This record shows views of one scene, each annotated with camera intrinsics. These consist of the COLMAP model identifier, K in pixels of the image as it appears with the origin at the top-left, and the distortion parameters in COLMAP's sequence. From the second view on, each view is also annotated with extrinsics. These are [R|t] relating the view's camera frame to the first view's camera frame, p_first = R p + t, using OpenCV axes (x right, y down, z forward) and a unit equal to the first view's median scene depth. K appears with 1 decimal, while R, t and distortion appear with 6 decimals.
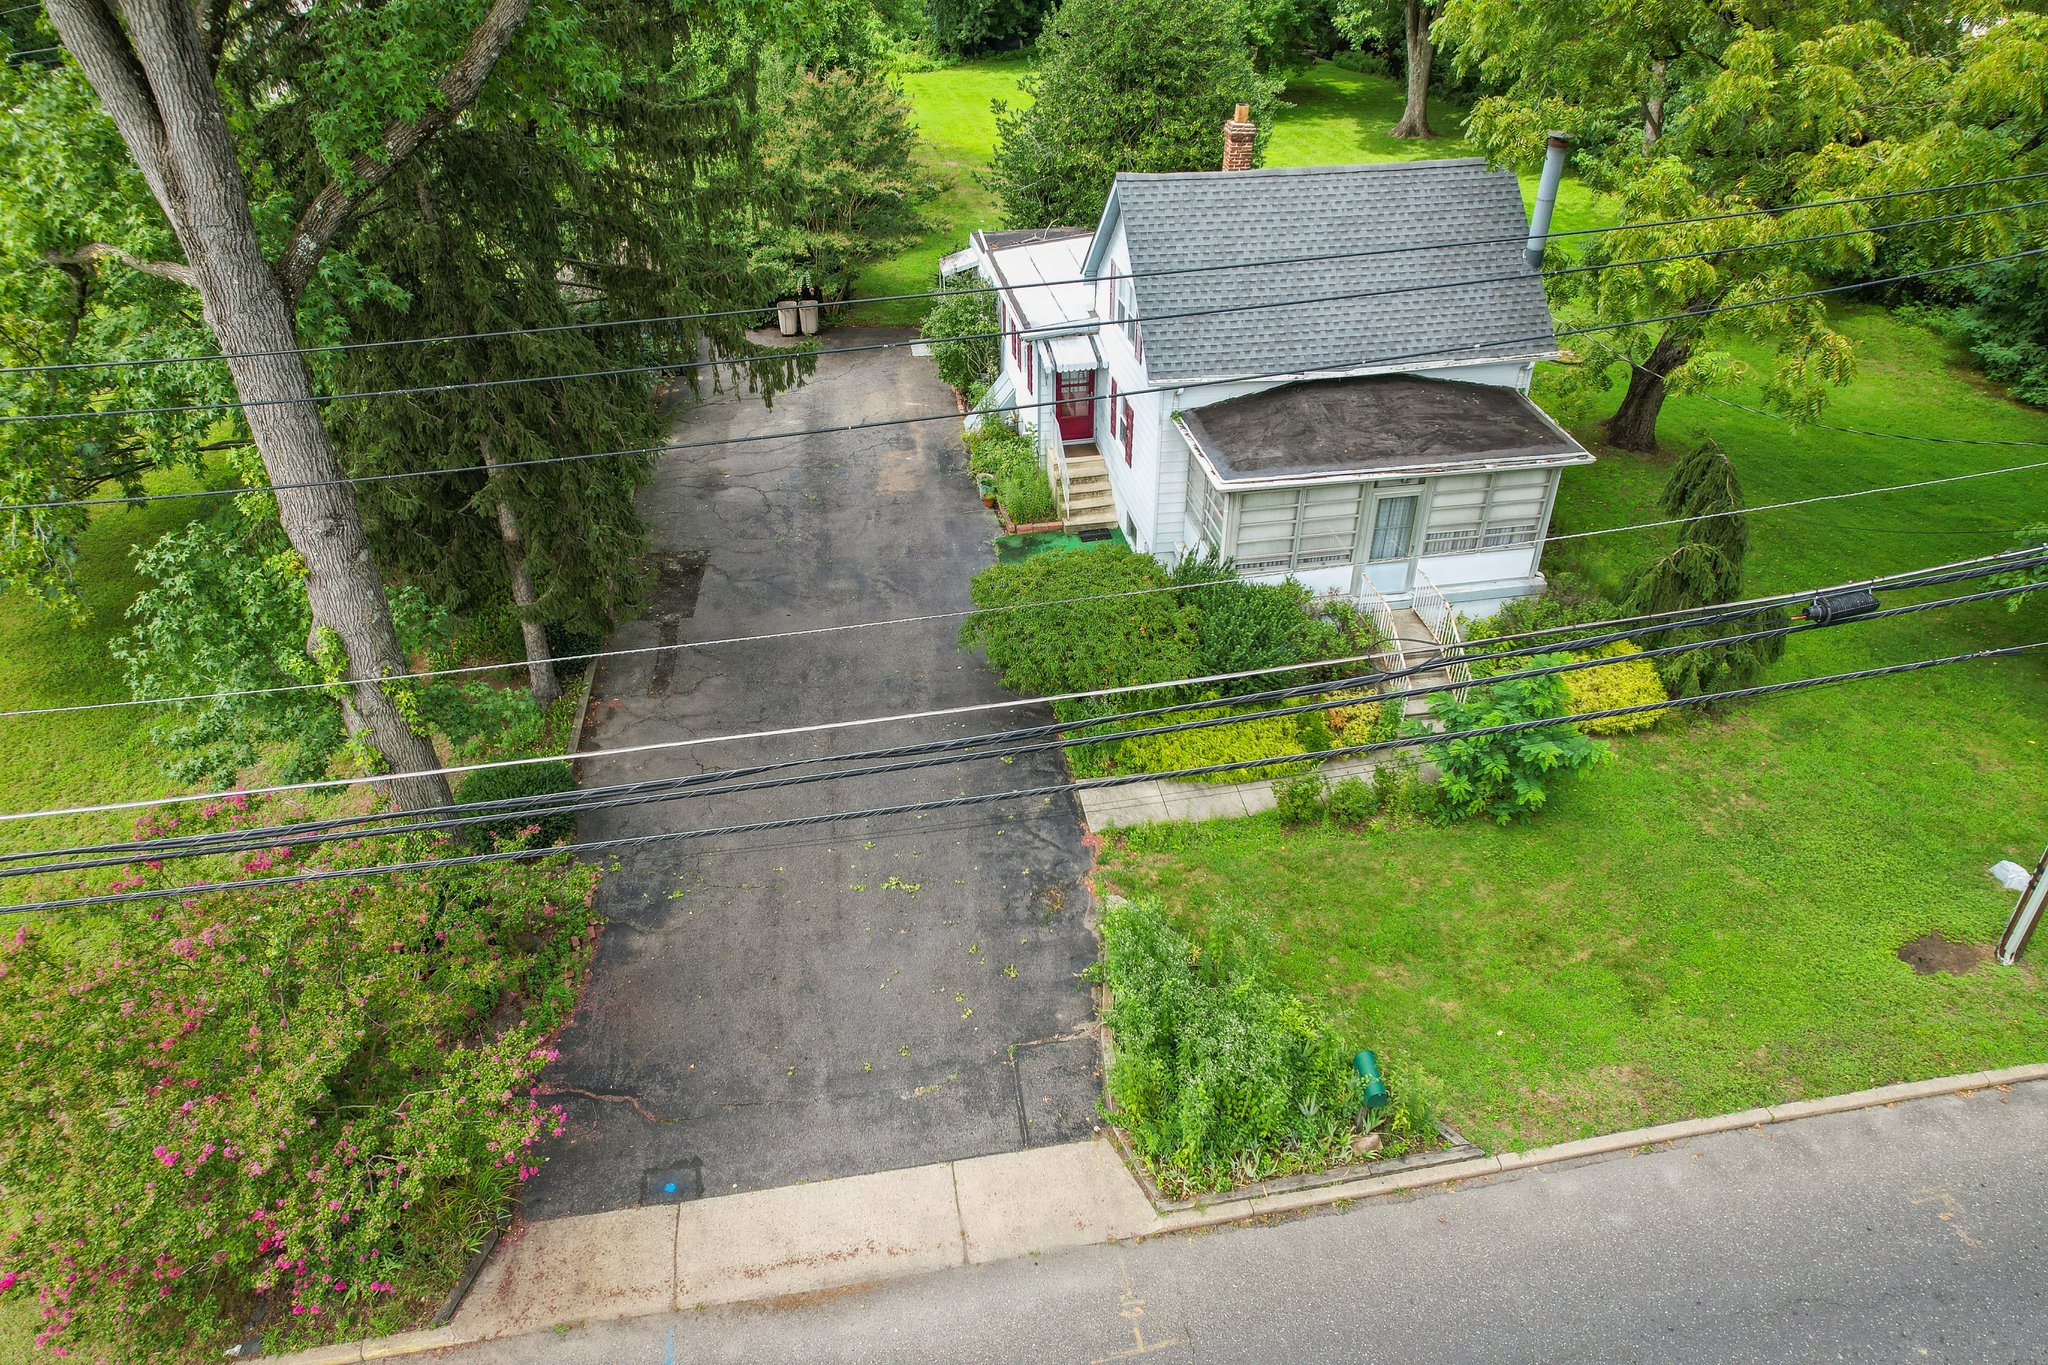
lens RADIAL K [[1294.9, 0, 1024.6], [0, 1294.9, 673.7], [0, 0, 1]] dist [-0.069885, 0.050384]
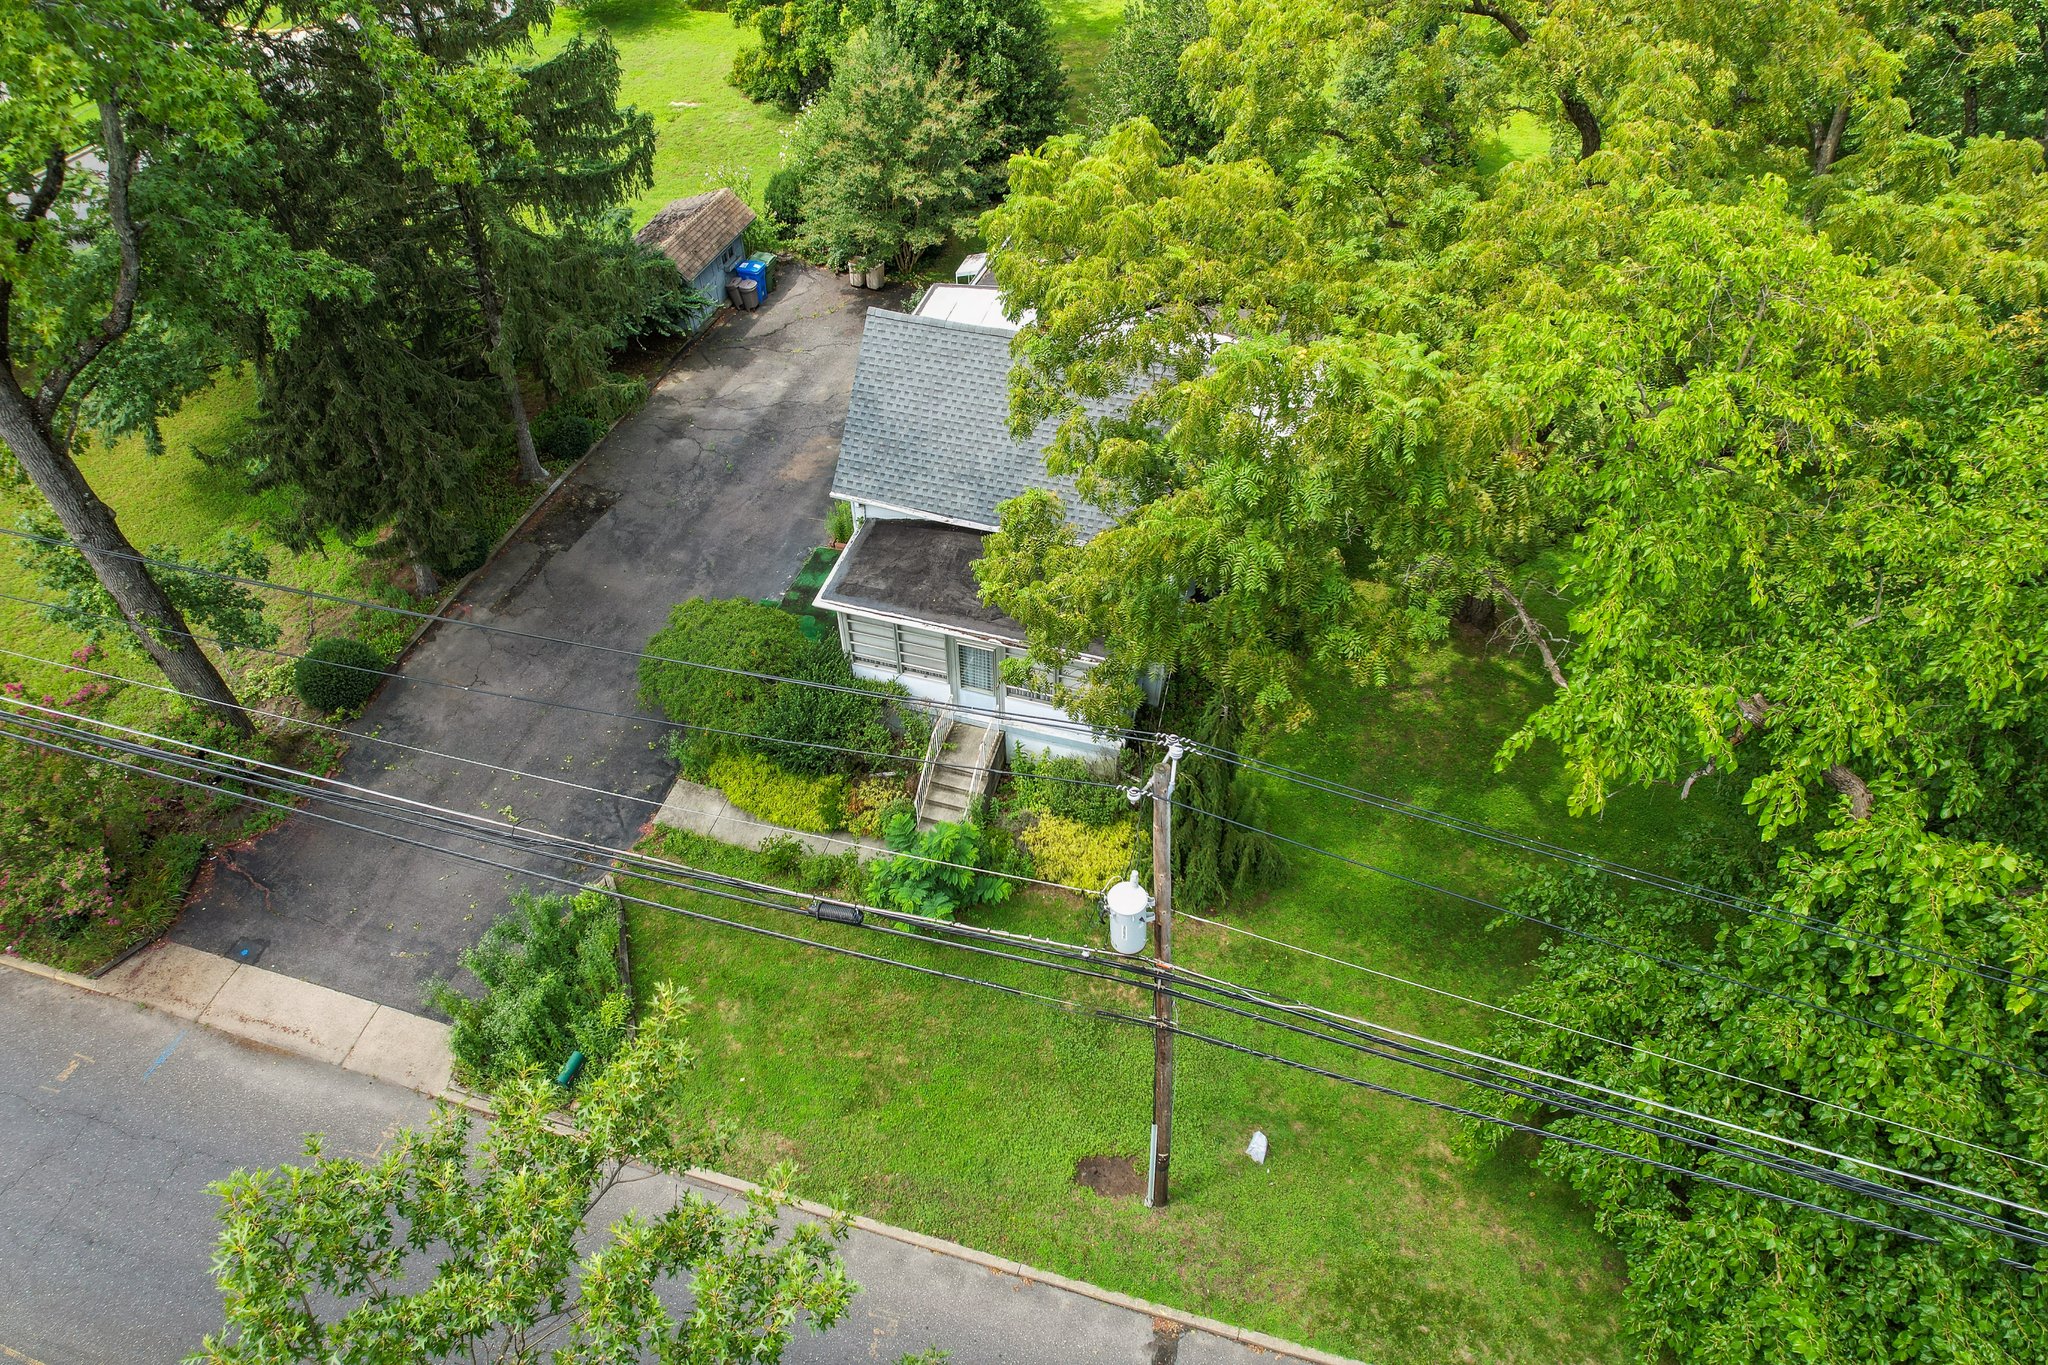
lens RADIAL K [[1294.9, 0, 1024.6], [0, 1294.9, 673.7], [0, 0, 1]] dist [-0.069885, 0.050384]
pose [[0.899142, 0.317017, -0.301735, 0.709658], [-0.258872, 0.941132, 0.217384, -0.391826], [0.352887, -0.117348, 0.928278, -0.096313]]
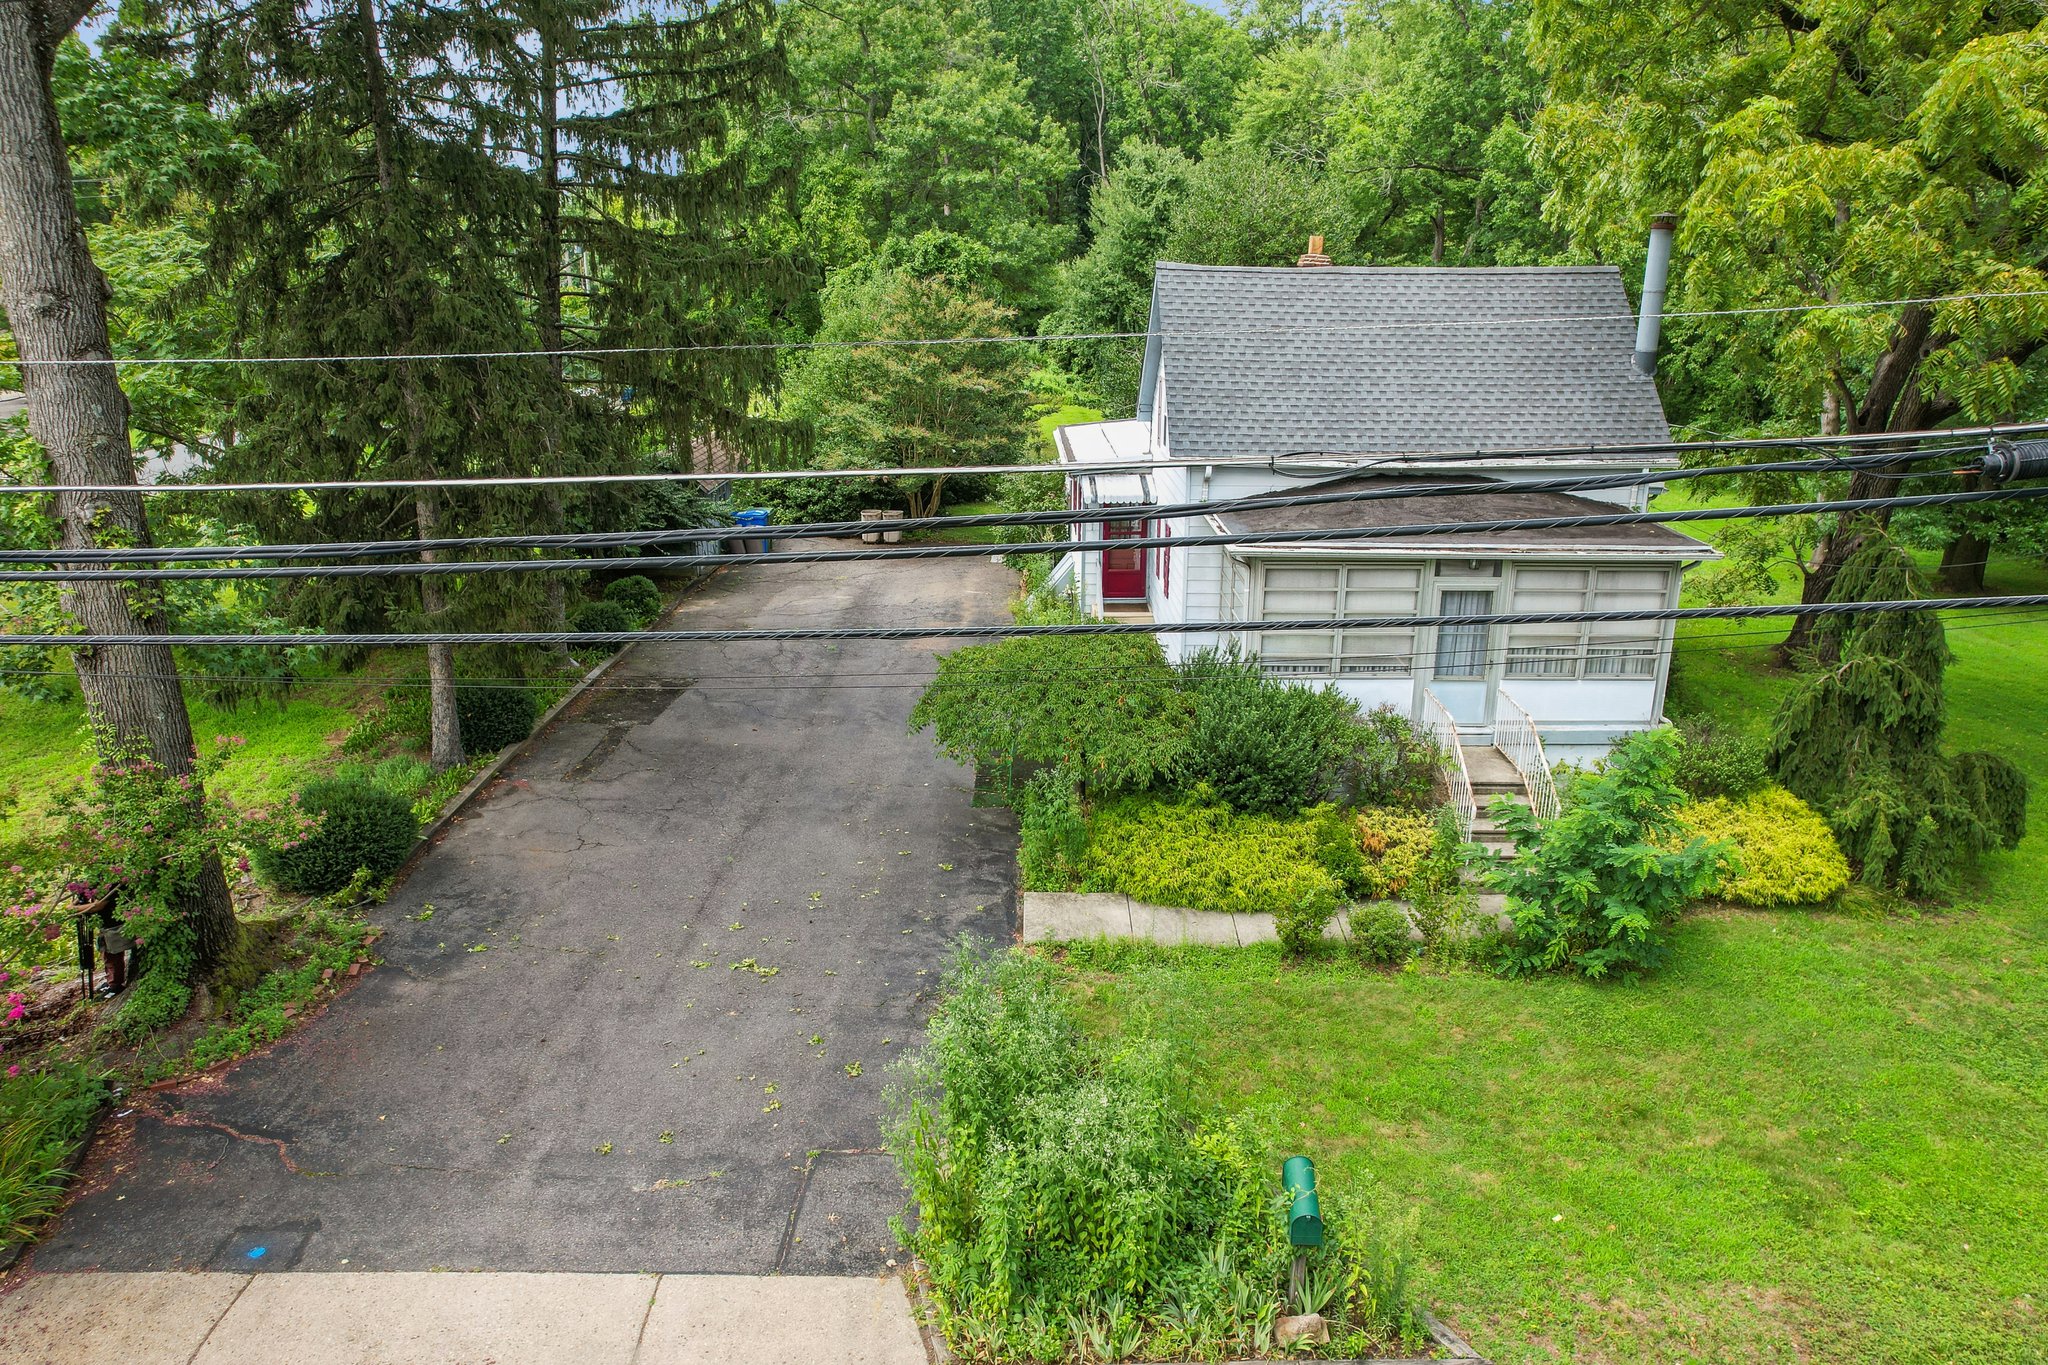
lens RADIAL K [[1320.8, 0, 1019.2], [0, 1320.8, 671.6], [0, 0, 1]] dist [-0.076809, 0.067260]
pose [[0.985933, 0.060689, -0.155734, 0.147335], [-0.105388, 0.948916, -0.297408, 0.186541], [0.129729, 0.309637, 0.941963, 0.211019]]
